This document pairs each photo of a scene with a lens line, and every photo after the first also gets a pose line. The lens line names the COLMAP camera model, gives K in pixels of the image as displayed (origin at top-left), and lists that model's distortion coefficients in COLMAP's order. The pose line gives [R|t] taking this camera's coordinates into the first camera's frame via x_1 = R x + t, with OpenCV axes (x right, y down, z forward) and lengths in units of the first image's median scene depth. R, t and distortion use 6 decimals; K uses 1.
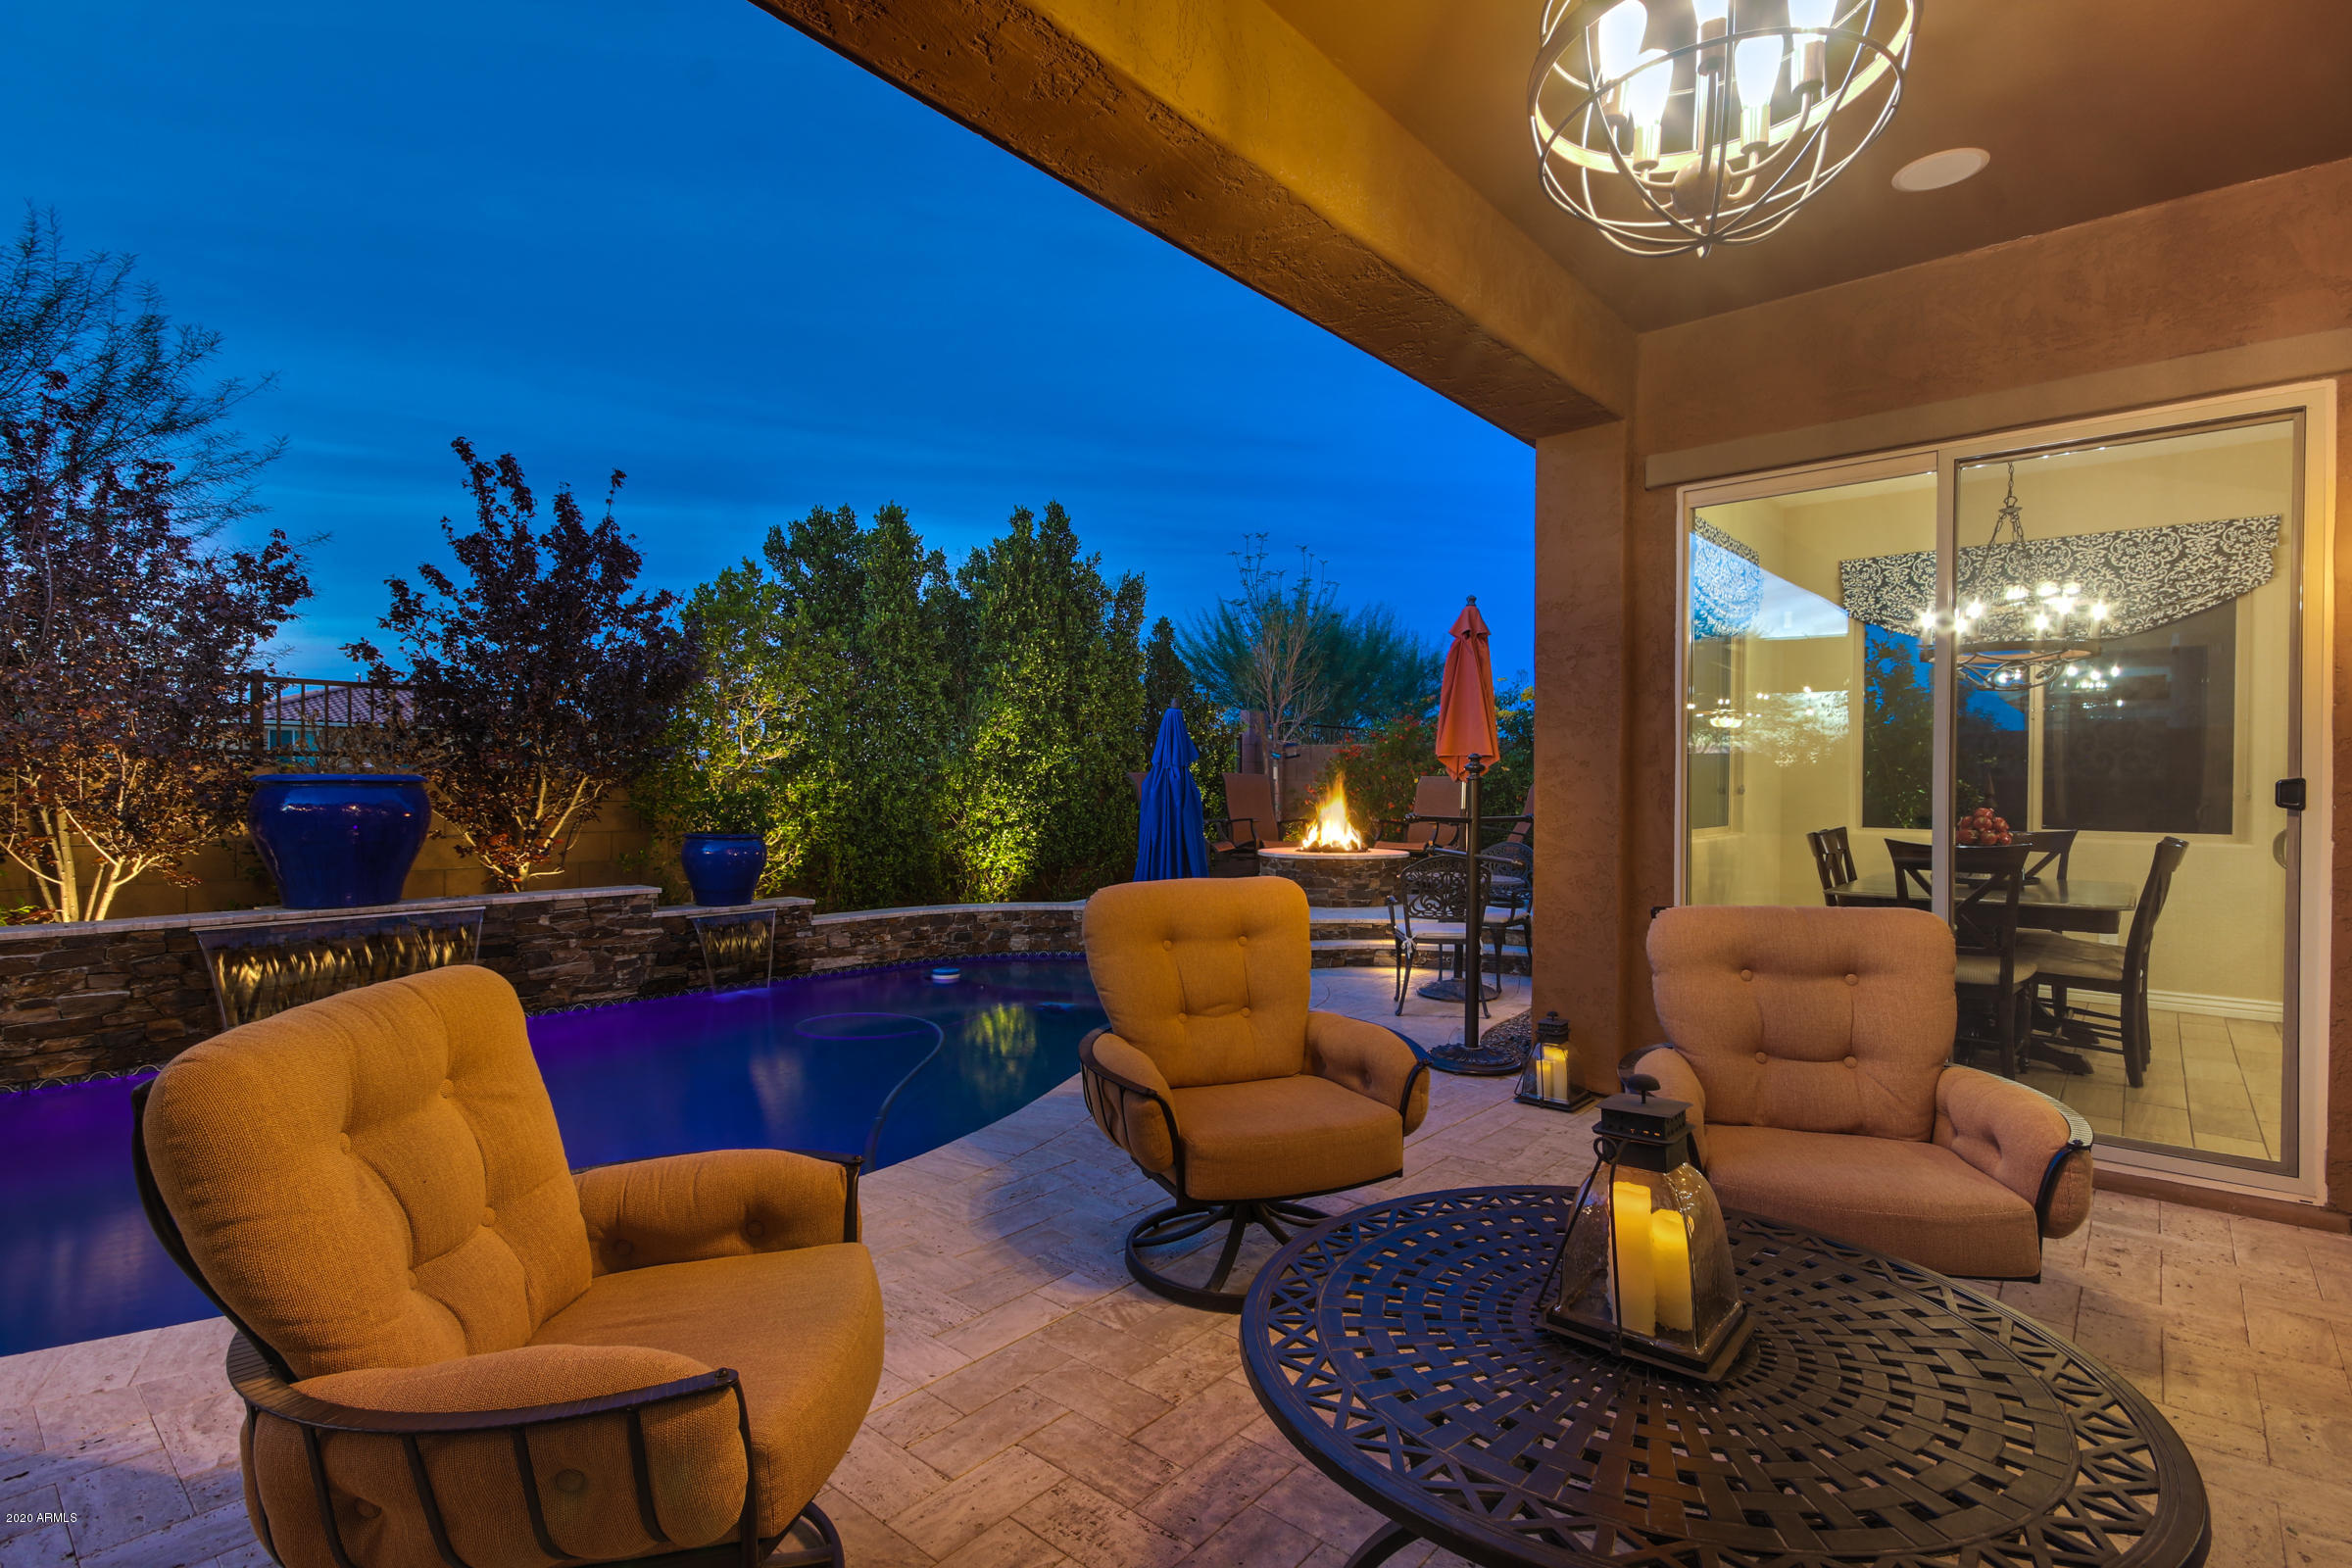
lens RADIAL K [[1111.0, 0, 1150.8], [0, 1111.0, 782.0], [0, 0, 1]] dist [0.024443, 0.000235]
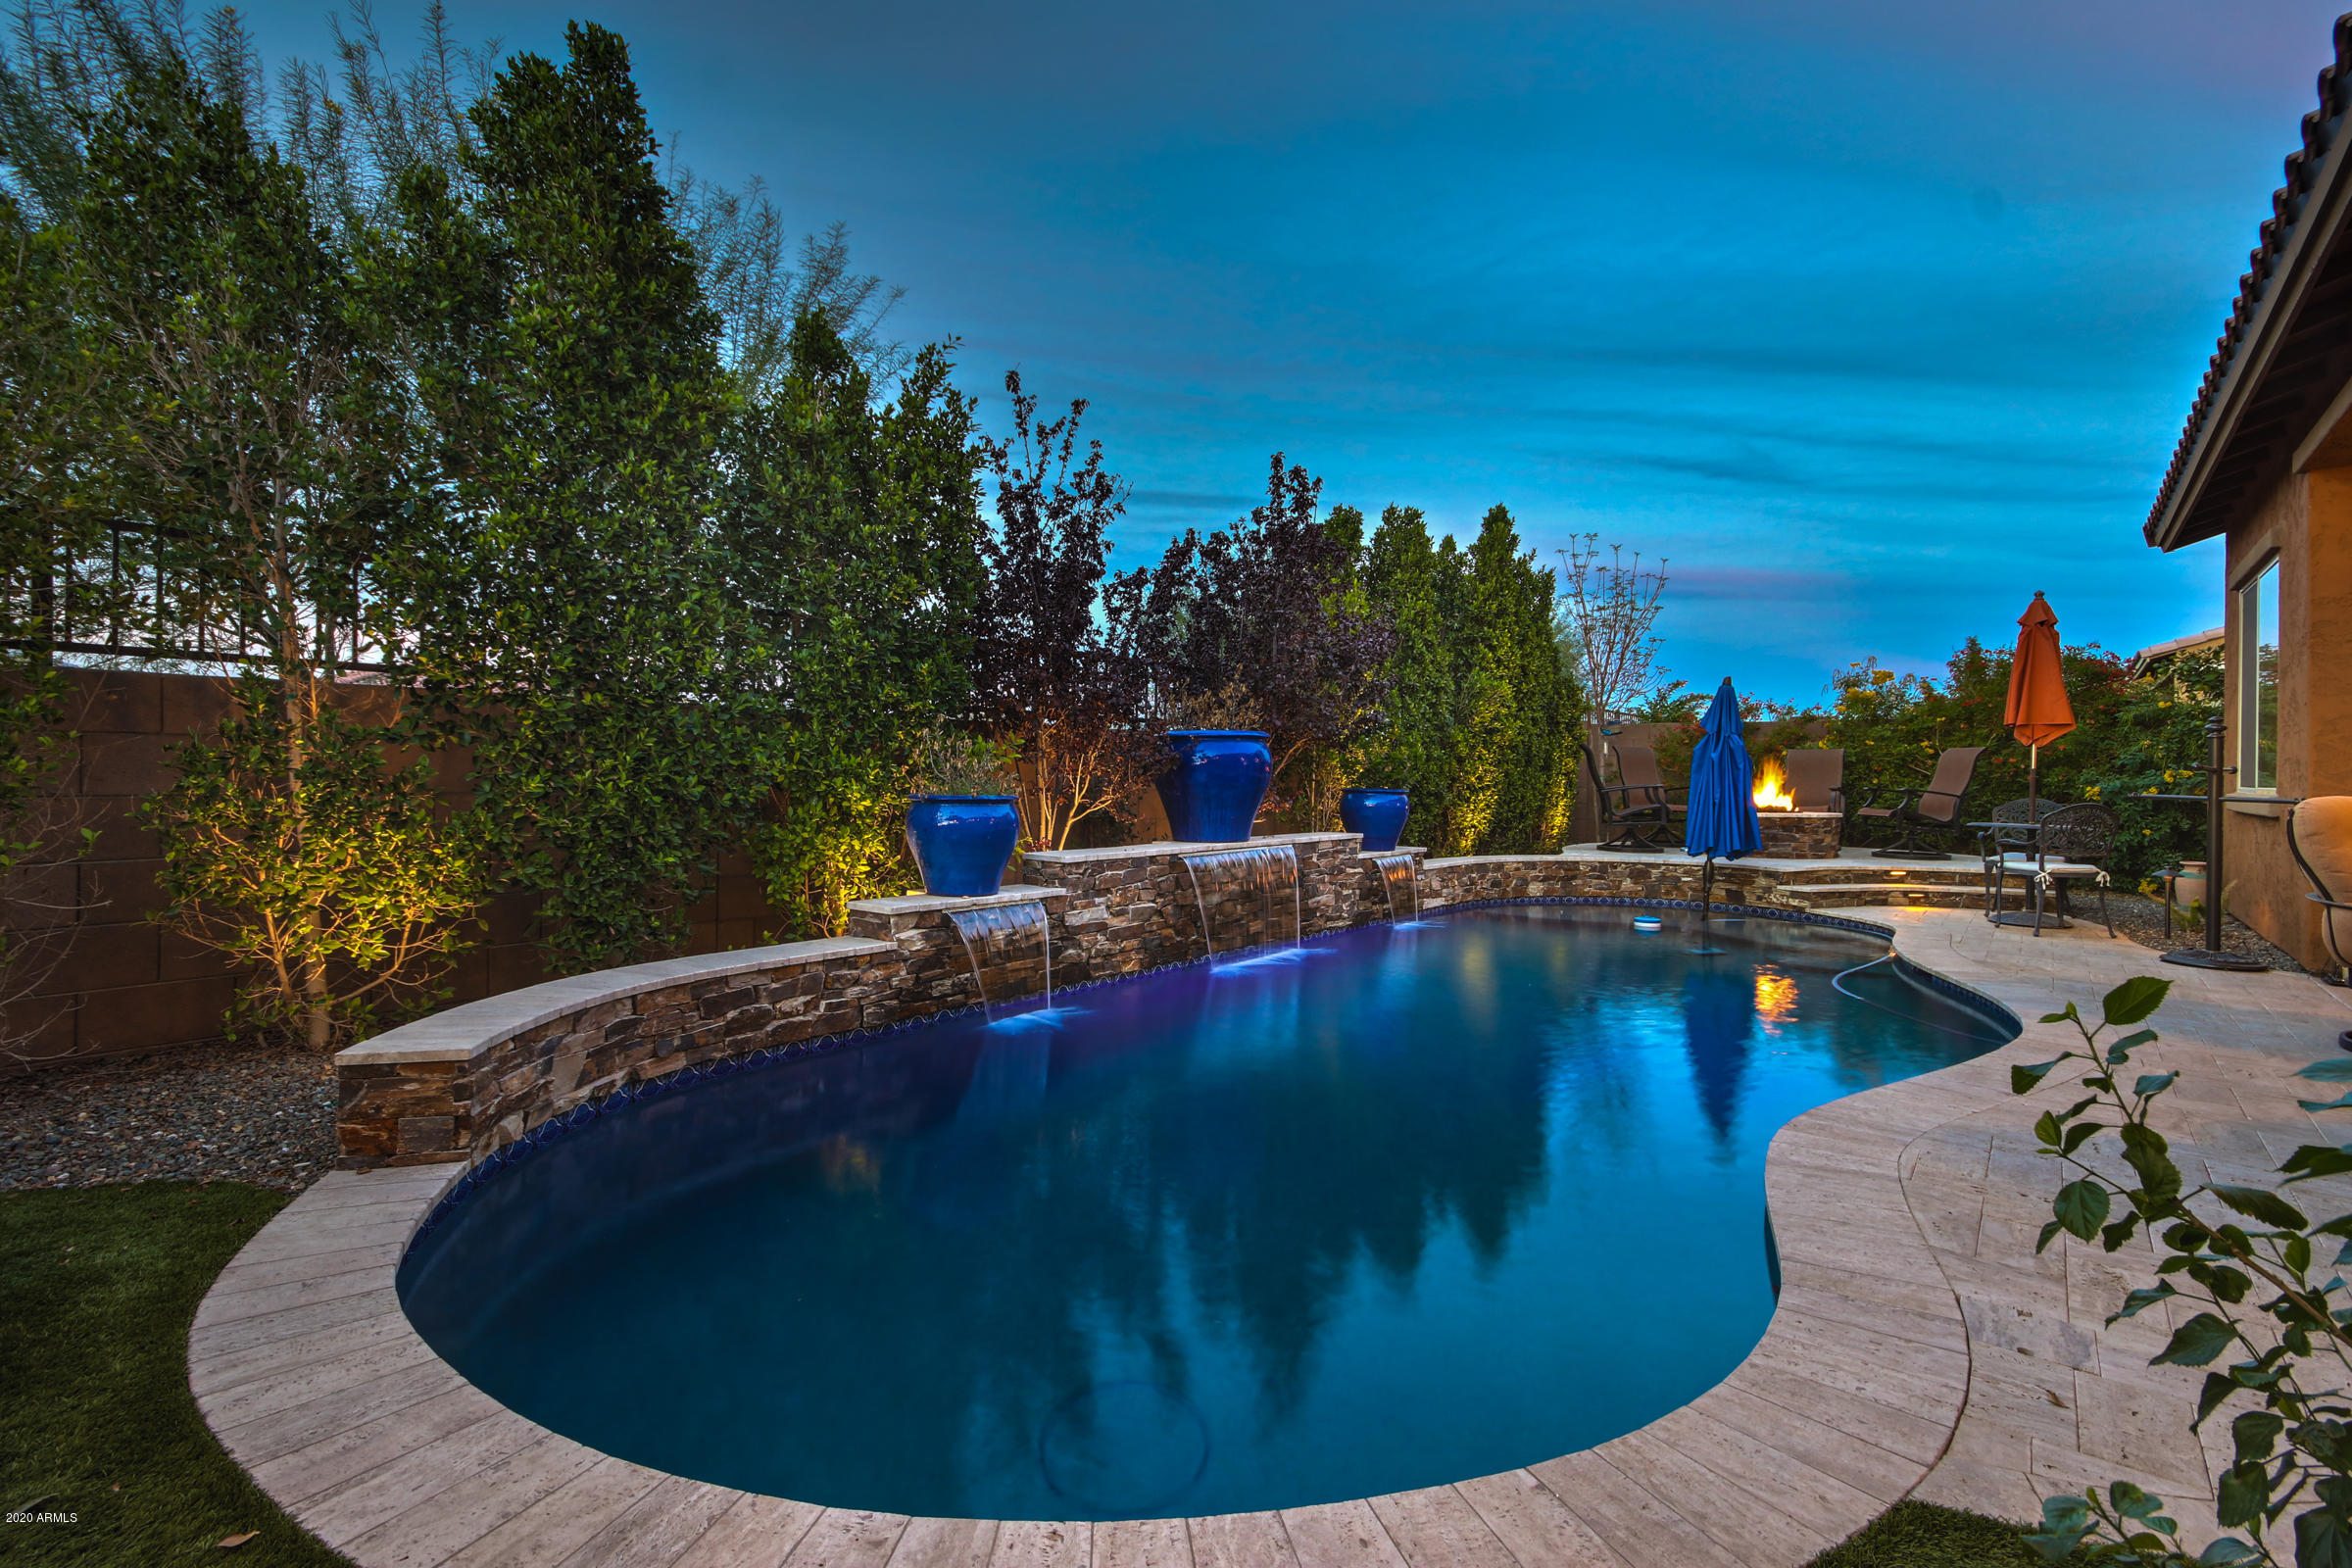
lens RADIAL K [[1095.0, 0, 1184.0], [0, 1095.0, 753.1], [0, 0, 1]] dist [-0.000211, -0.001455]
pose [[0.997999, 0.007844, 0.062742, -0.629302], [-0.007022, 0.999887, -0.013301, 0.024380], [-0.062839, 0.012834, 0.997941, -0.124355]]
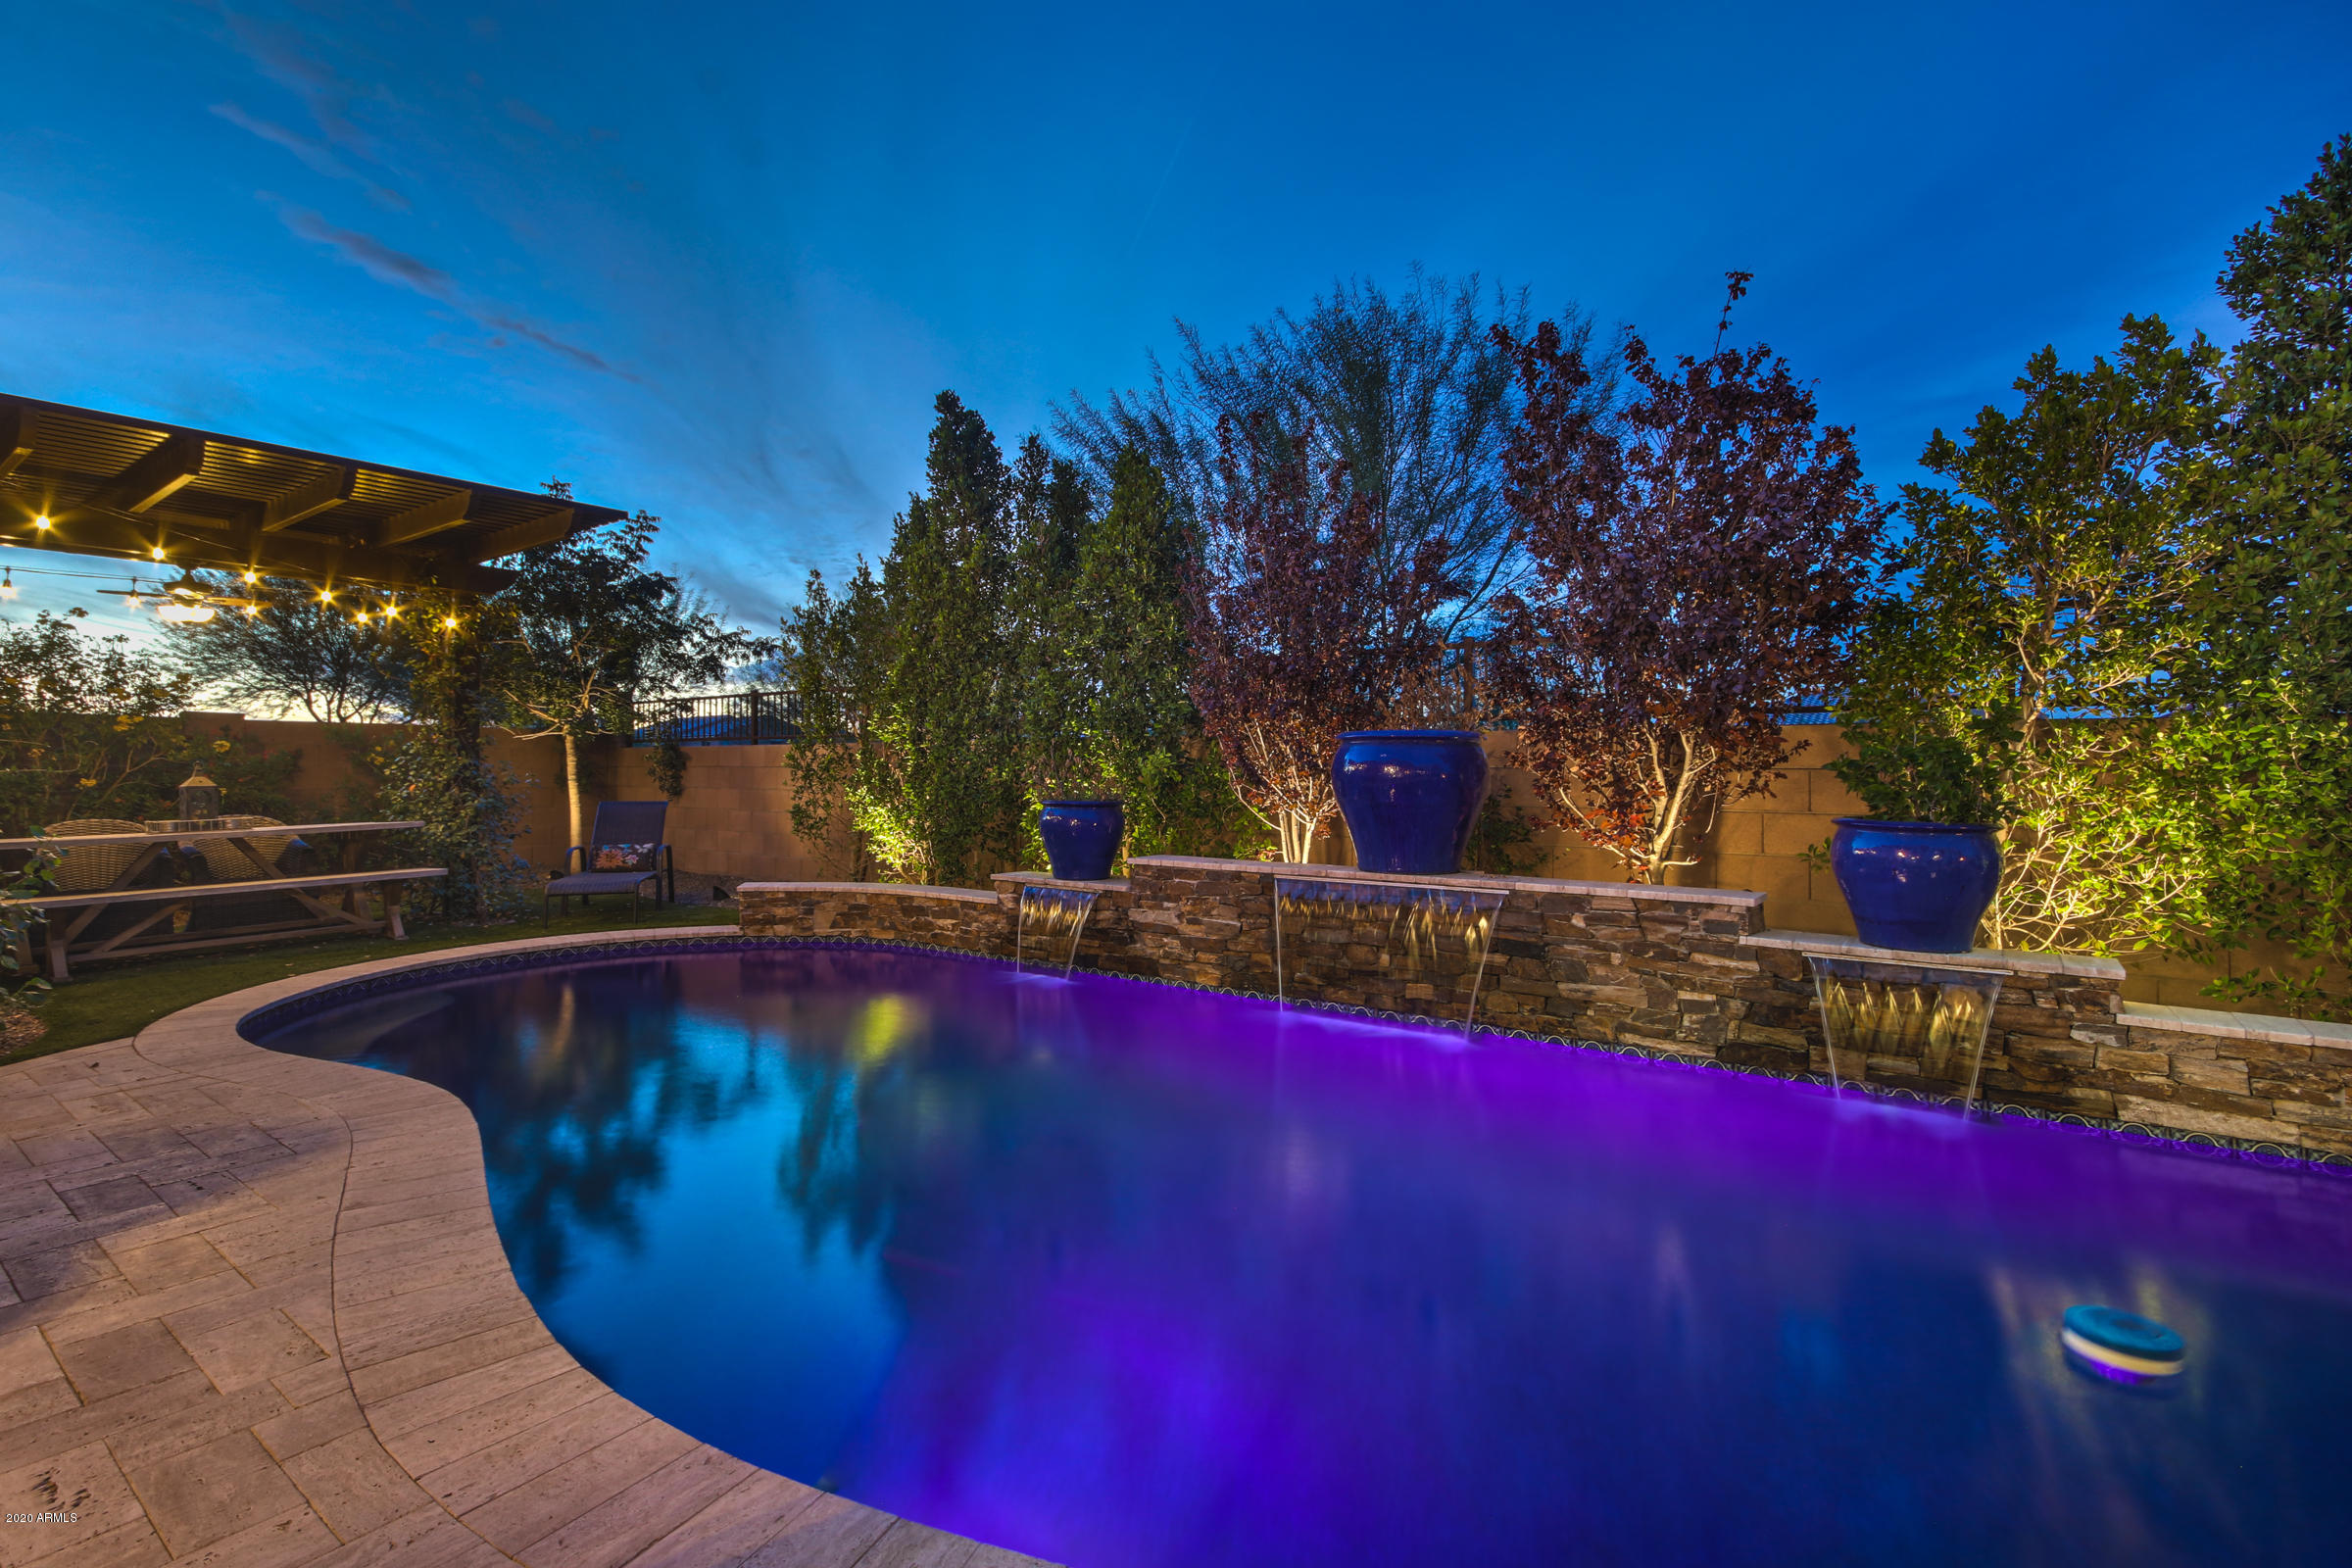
lens RADIAL K [[1092.4, 0, 1183.1], [0, 1092.4, 780.6], [0, 0, 1]] dist [0.016390, 0.001009]
pose [[0.081541, 0.000060, -0.996670, 0.134175], [-0.002695, 0.999996, -0.000161, 0.026554], [0.996666, 0.002699, 0.081540, 0.567568]]
